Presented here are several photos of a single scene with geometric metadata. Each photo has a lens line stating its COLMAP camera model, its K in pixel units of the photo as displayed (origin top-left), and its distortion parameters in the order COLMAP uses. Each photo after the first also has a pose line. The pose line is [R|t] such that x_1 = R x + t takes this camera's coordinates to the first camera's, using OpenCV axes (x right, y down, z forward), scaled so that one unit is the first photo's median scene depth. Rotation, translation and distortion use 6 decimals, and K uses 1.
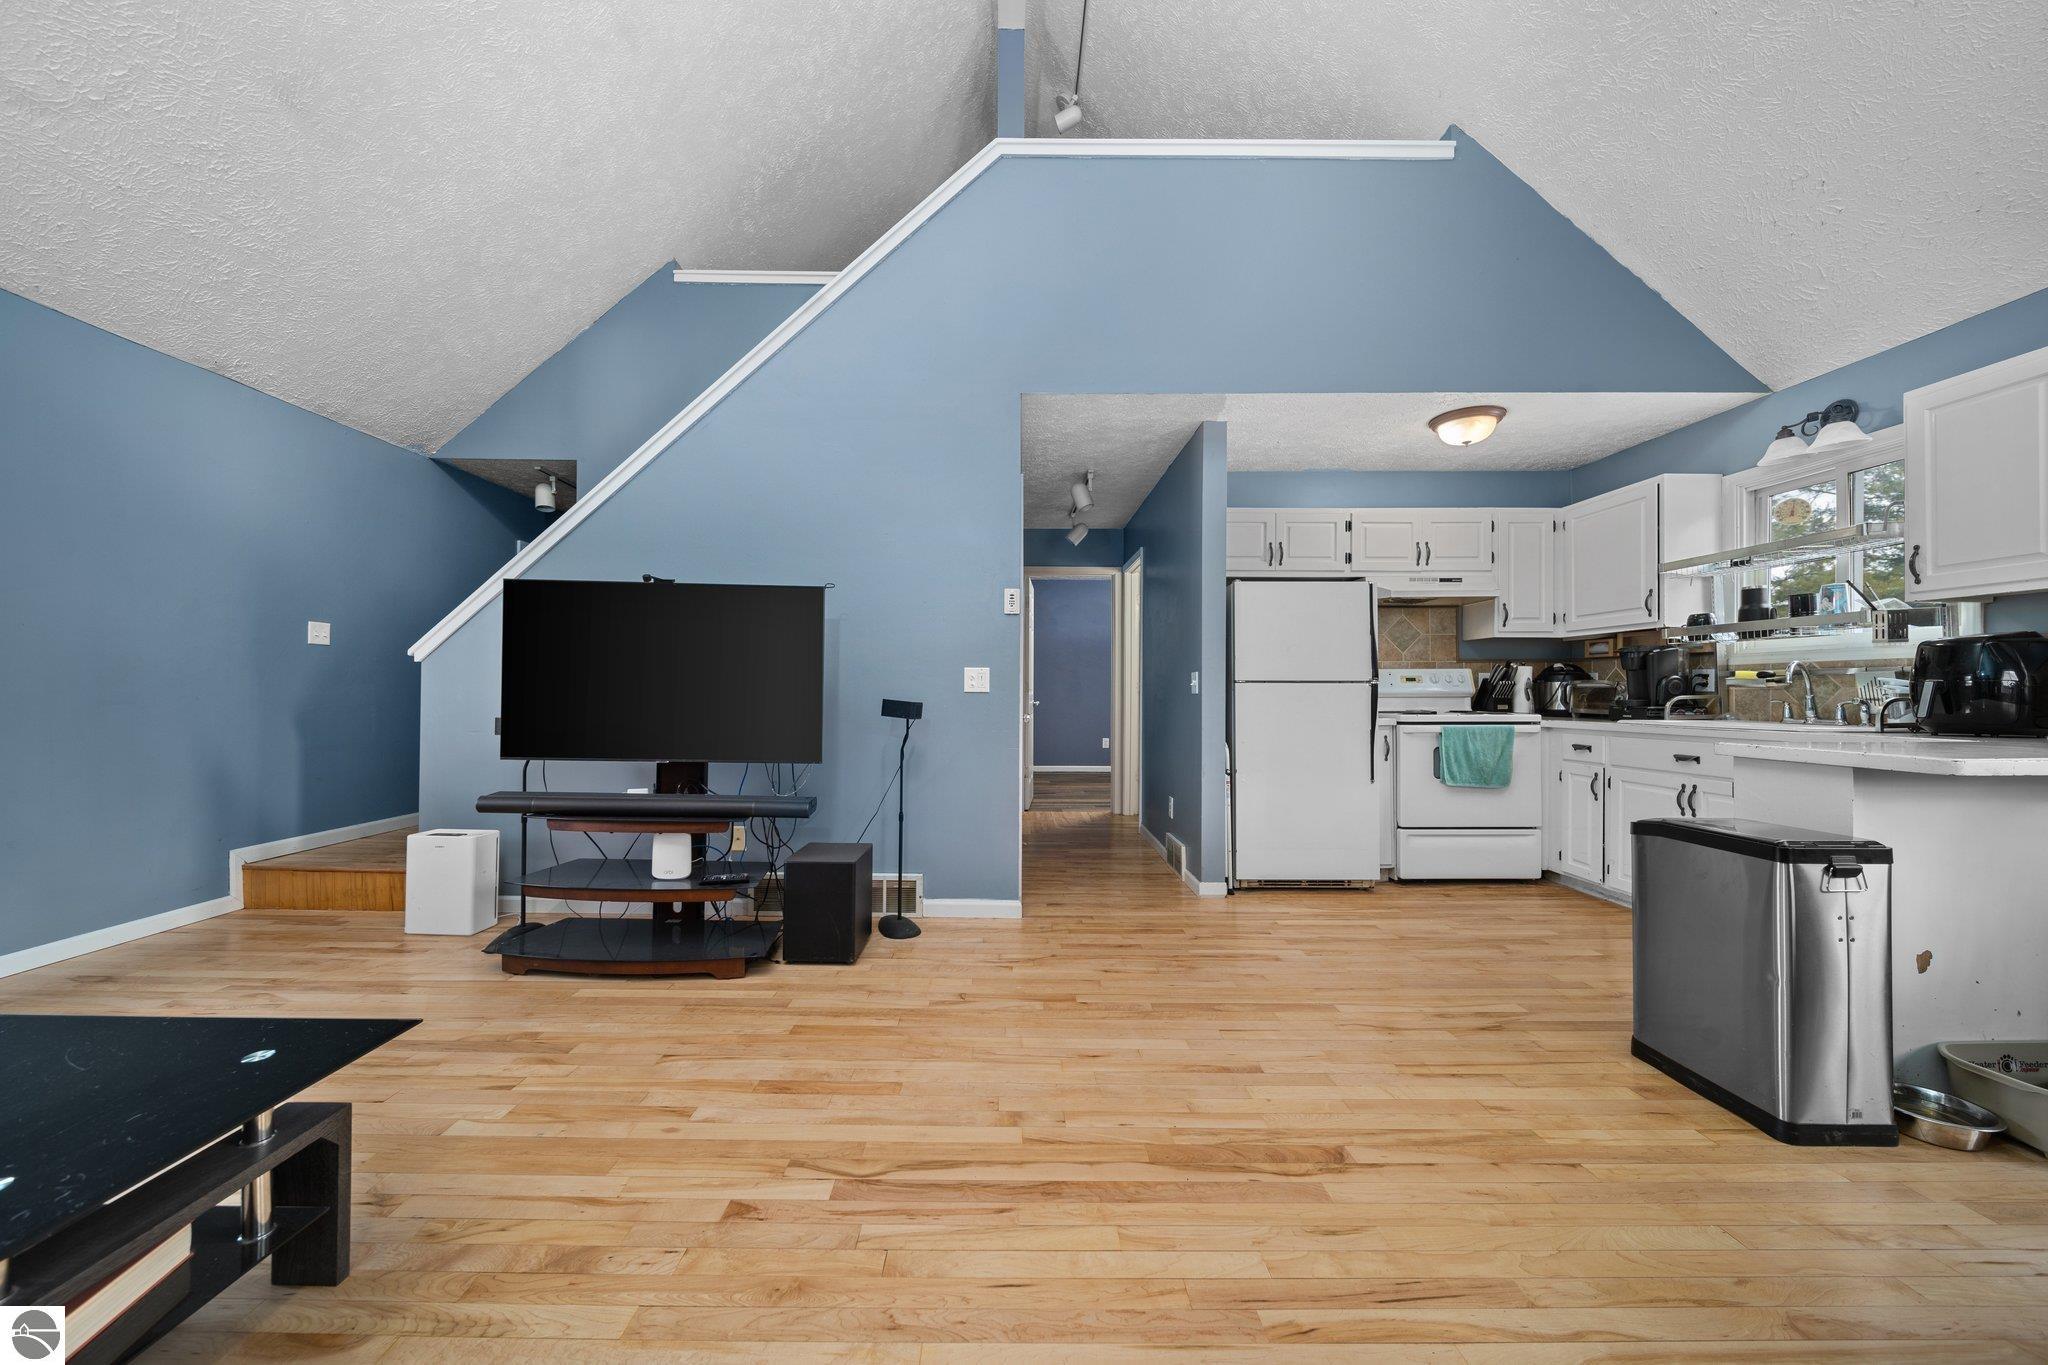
lens RADIAL K [[720.9, 0, 1005.5], [0, 720.9, 686.7], [0, 0, 1]] dist [0.001184, -0.001870]
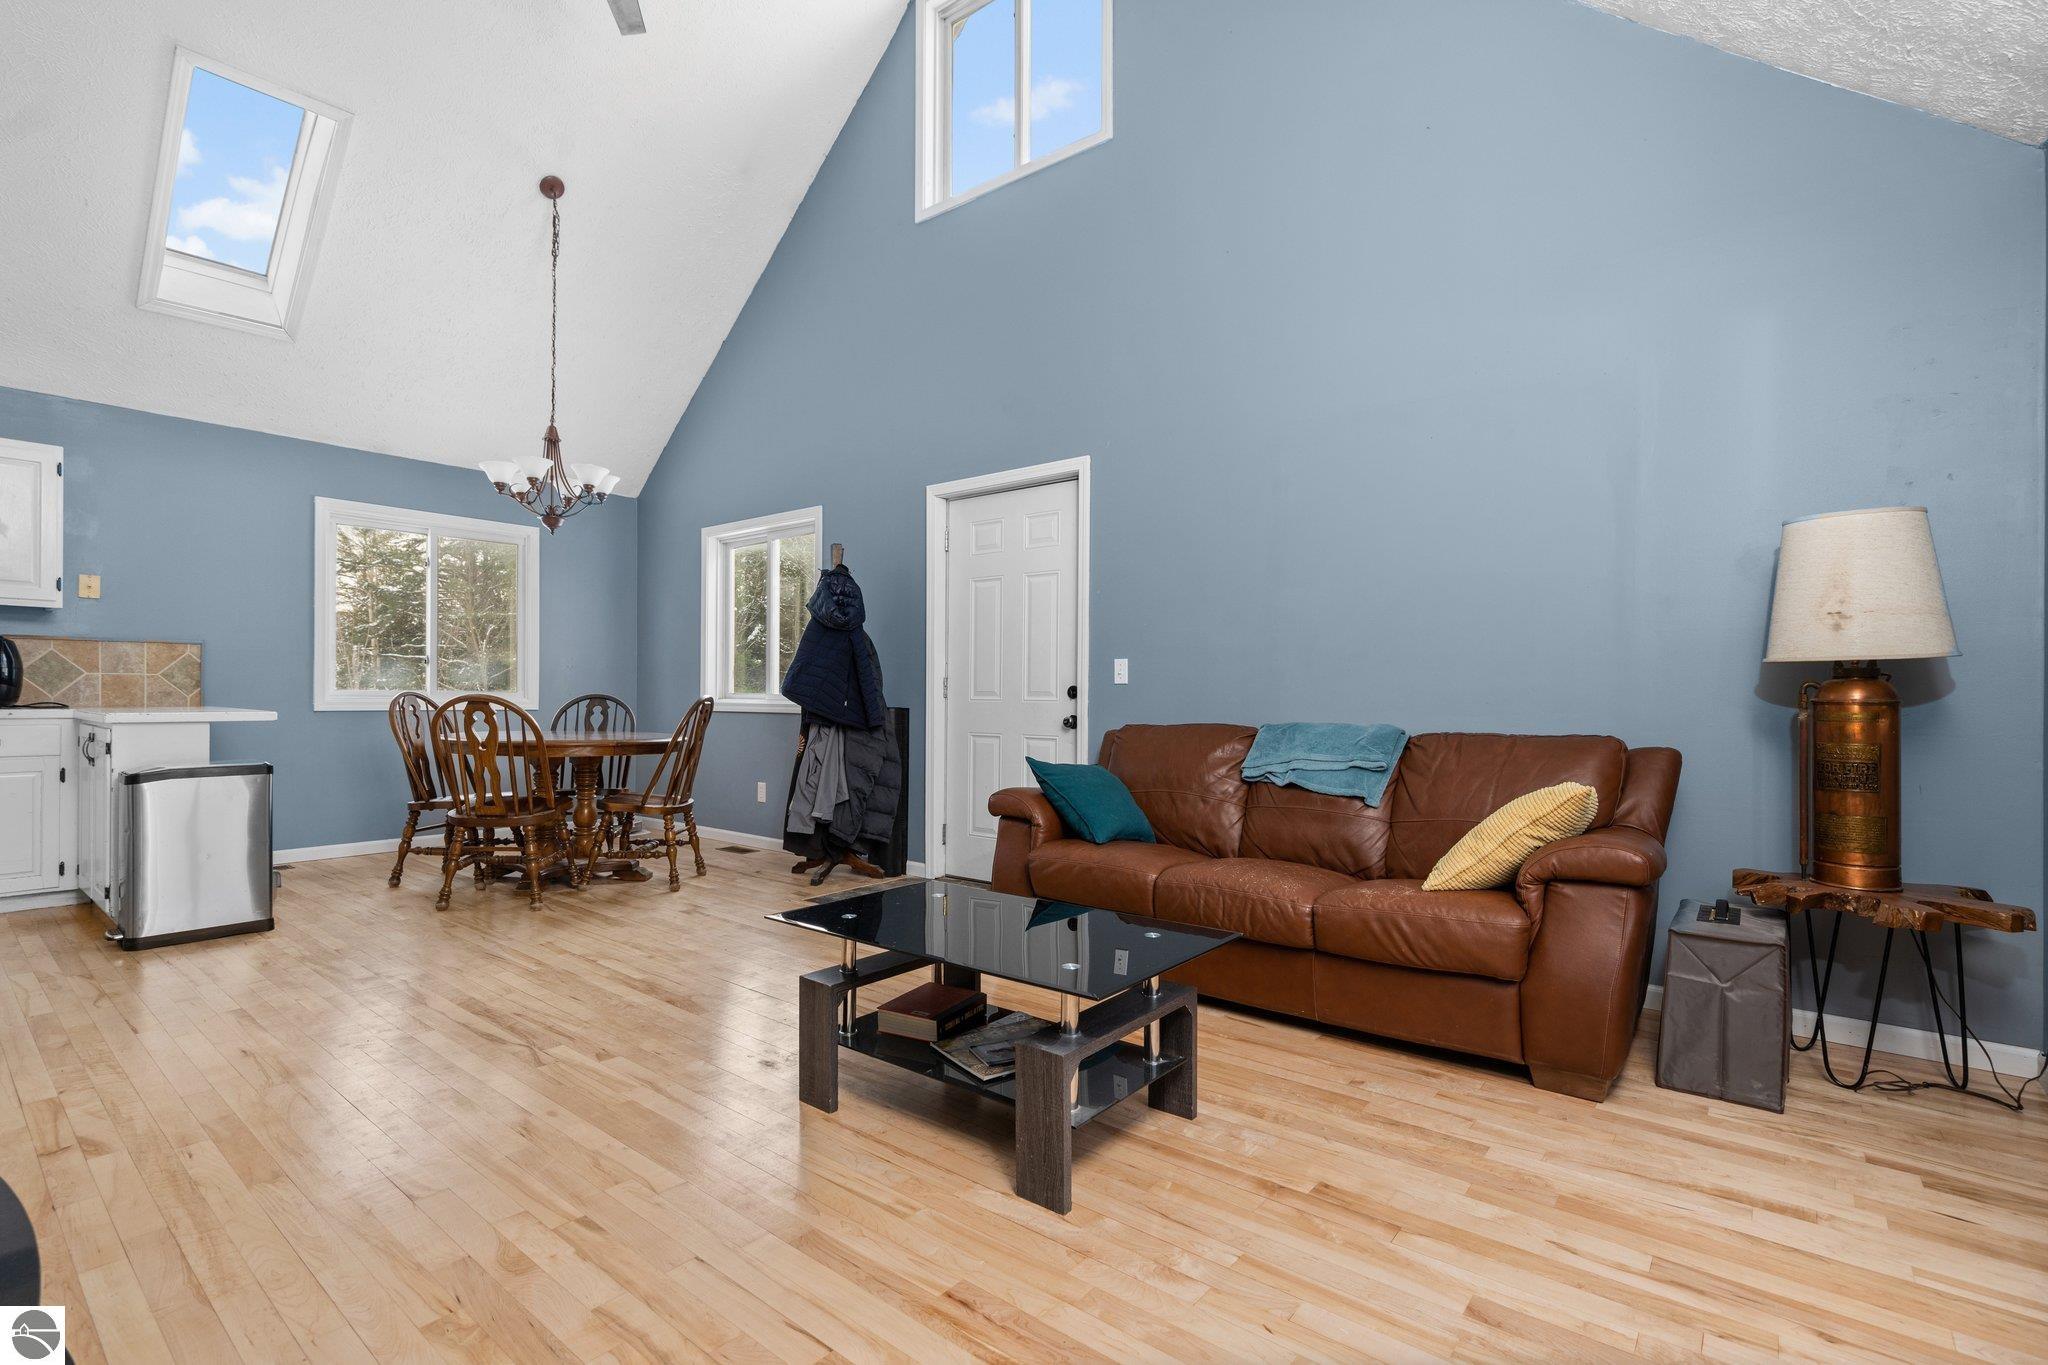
lens RADIAL K [[949.9, 0, 1018.5], [0, 949.9, 693.9], [0, 0, 1]] dist [-0.000686, 0.000094]
pose [[-0.772688, -0.009516, 0.634714, -1.023870], [-0.014201, 0.999897, -0.002296, 0.014103], [-0.634627, -0.010788, -0.772743, 0.916595]]
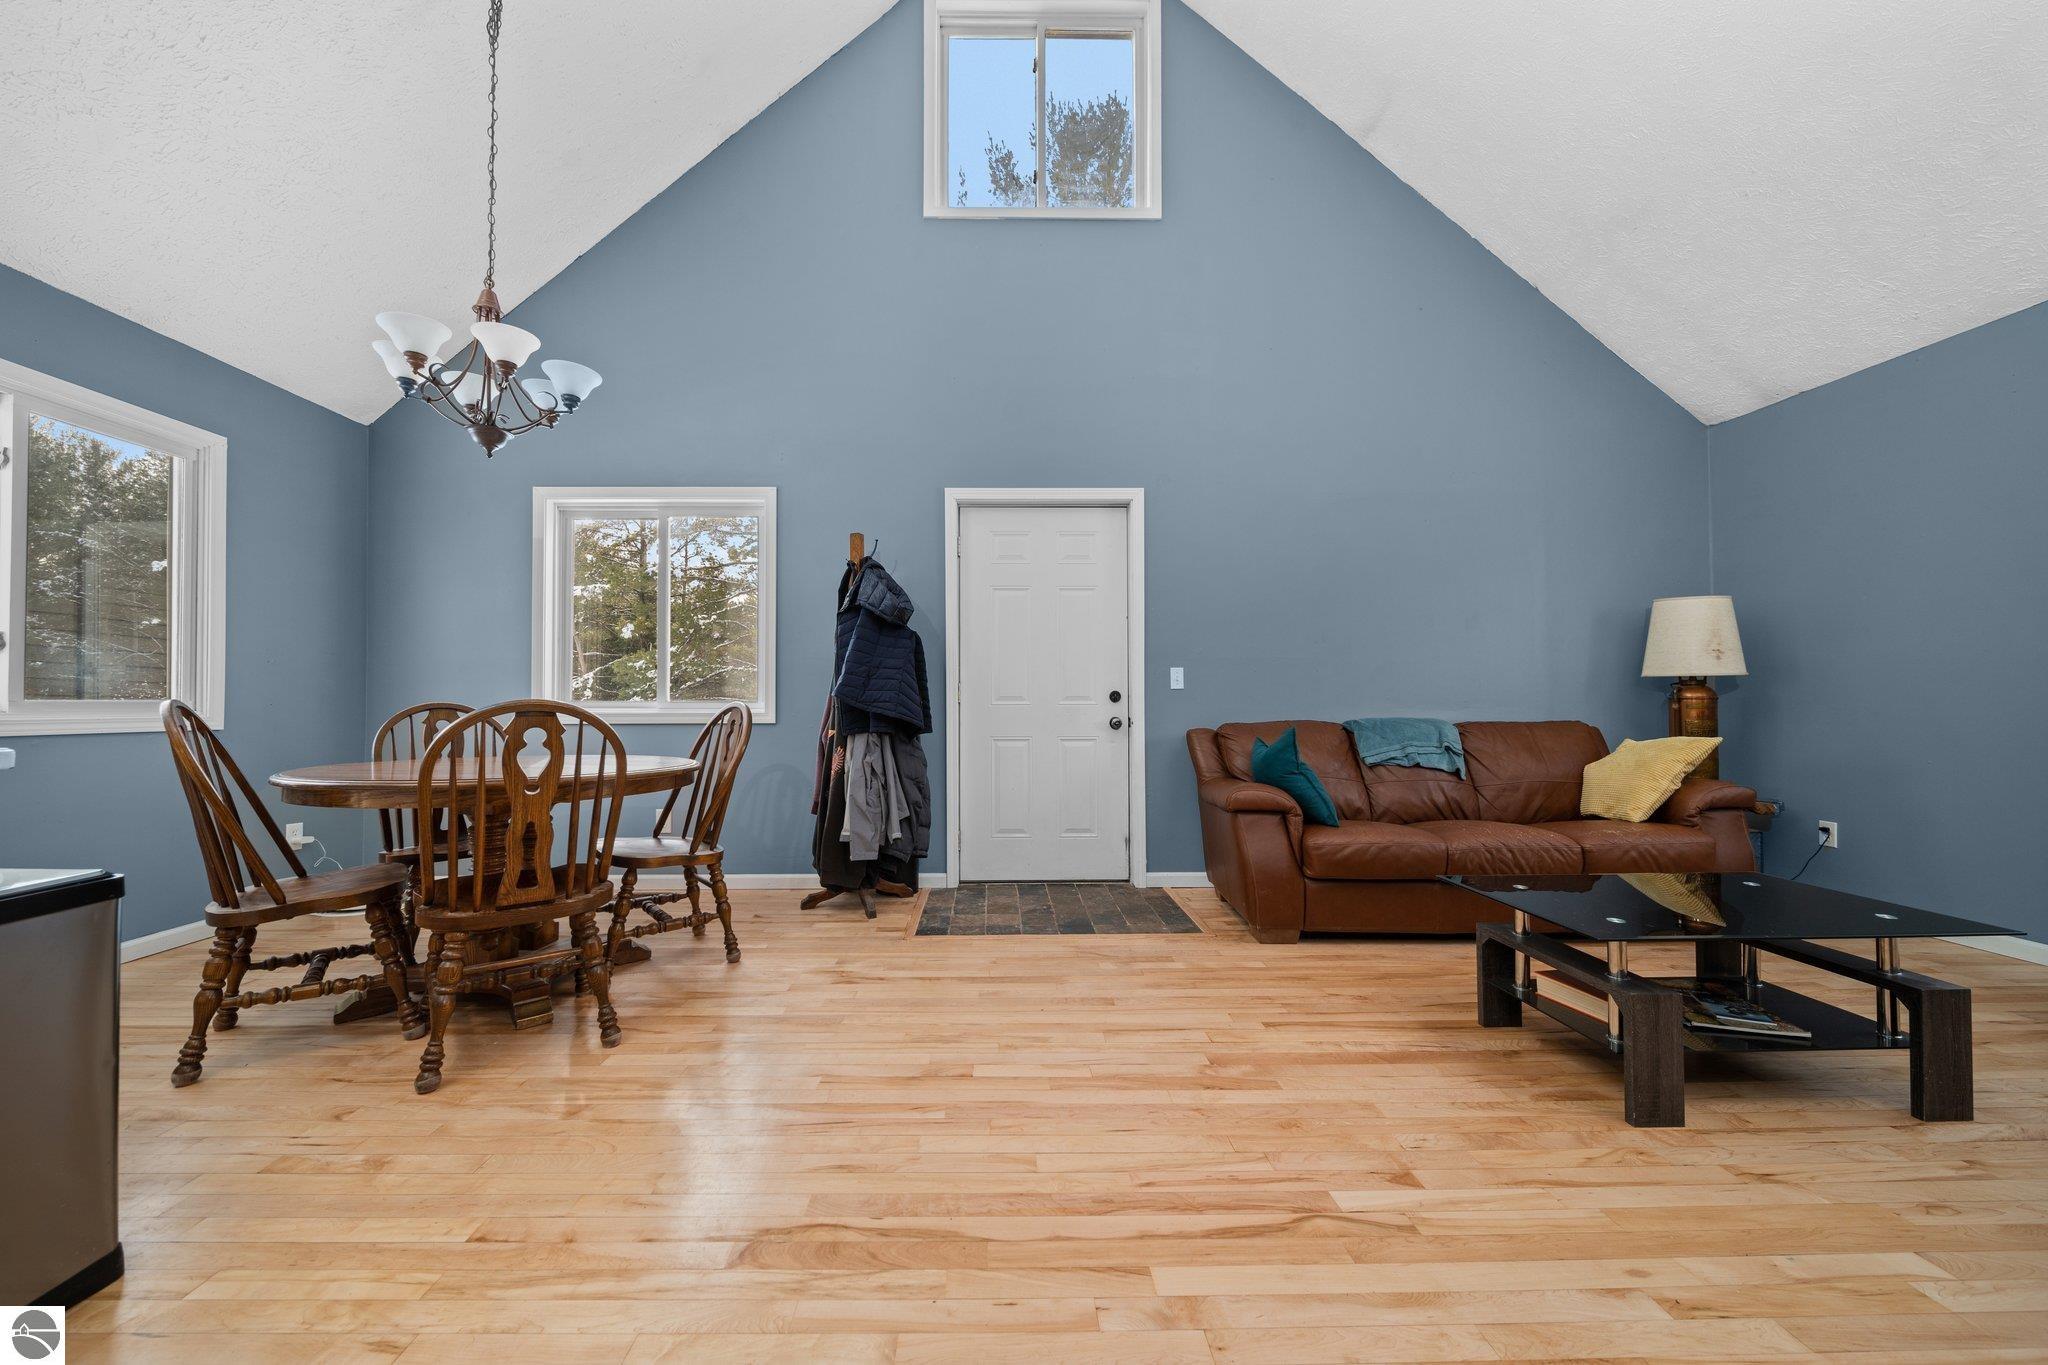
lens RADIAL K [[729.9, 0, 999.6], [0, 729.9, 688.0], [0, 0, 1]] dist [0.001465, 0.000020]
pose [[-0.999897, -0.002511, -0.014164, 0.106408], [-0.002113, 0.999605, -0.028033, 0.028226], [0.014228, -0.028000, -0.999507, 0.986117]]
